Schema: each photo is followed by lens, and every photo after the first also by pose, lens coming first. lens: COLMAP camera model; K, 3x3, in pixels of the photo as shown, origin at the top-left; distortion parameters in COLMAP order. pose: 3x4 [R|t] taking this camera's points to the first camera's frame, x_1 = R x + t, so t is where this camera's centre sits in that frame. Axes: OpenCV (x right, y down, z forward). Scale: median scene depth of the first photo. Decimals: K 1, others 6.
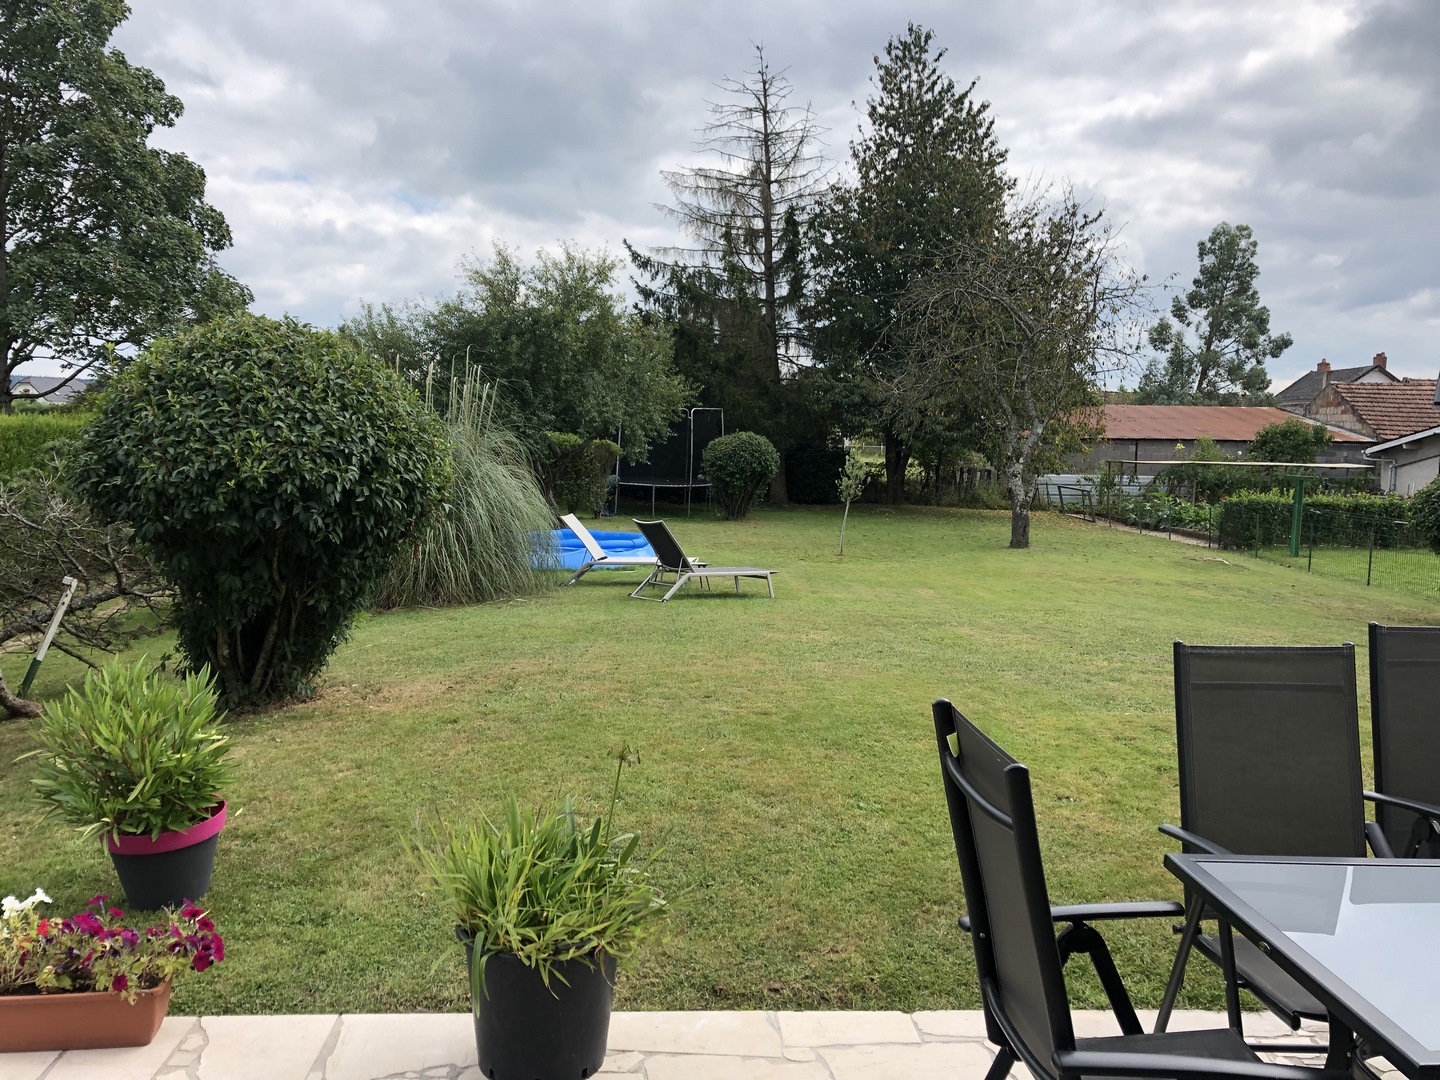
lens RADIAL K [[1210.2, 0, 720.0], [0, 1210.2, 540.0], [0, 0, 1]] dist [0.091686, -0.107903]
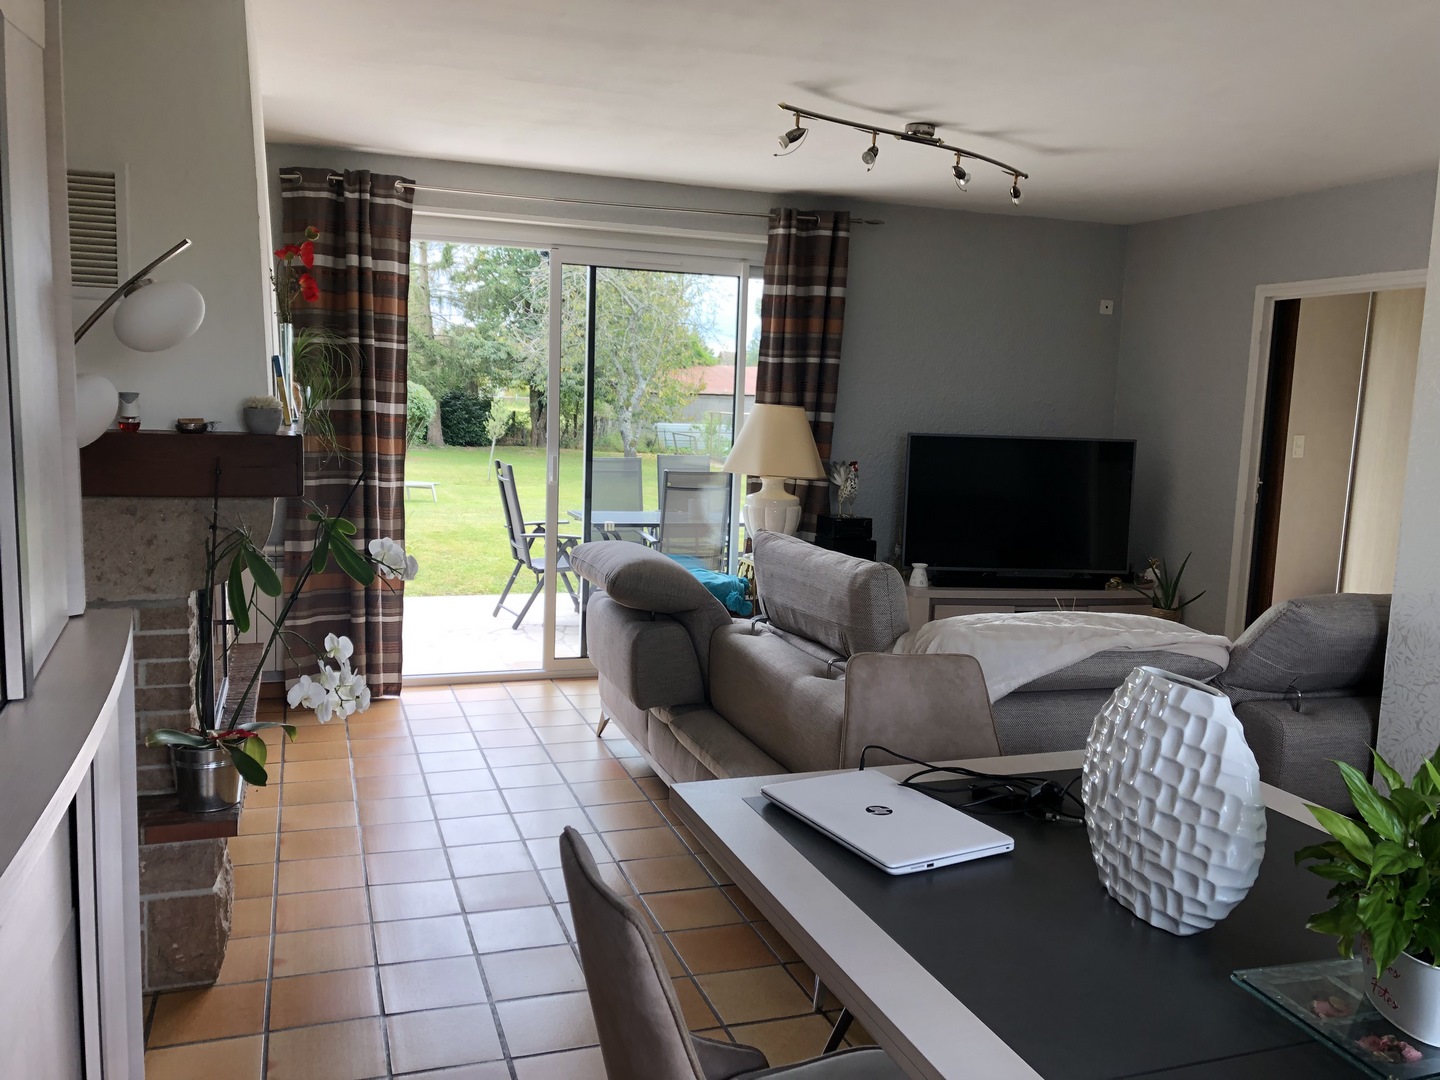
lens RADIAL K [[1210.2, 0, 720.0], [0, 1210.2, 540.0], [0, 0, 1]] dist [0.091686, -0.107903]
pose [[0.960837, -0.015030, 0.276706, -0.012062], [0.004506, 0.999243, 0.038631, 0.015951], [-0.277077, -0.035871, 0.960178, -0.175881]]
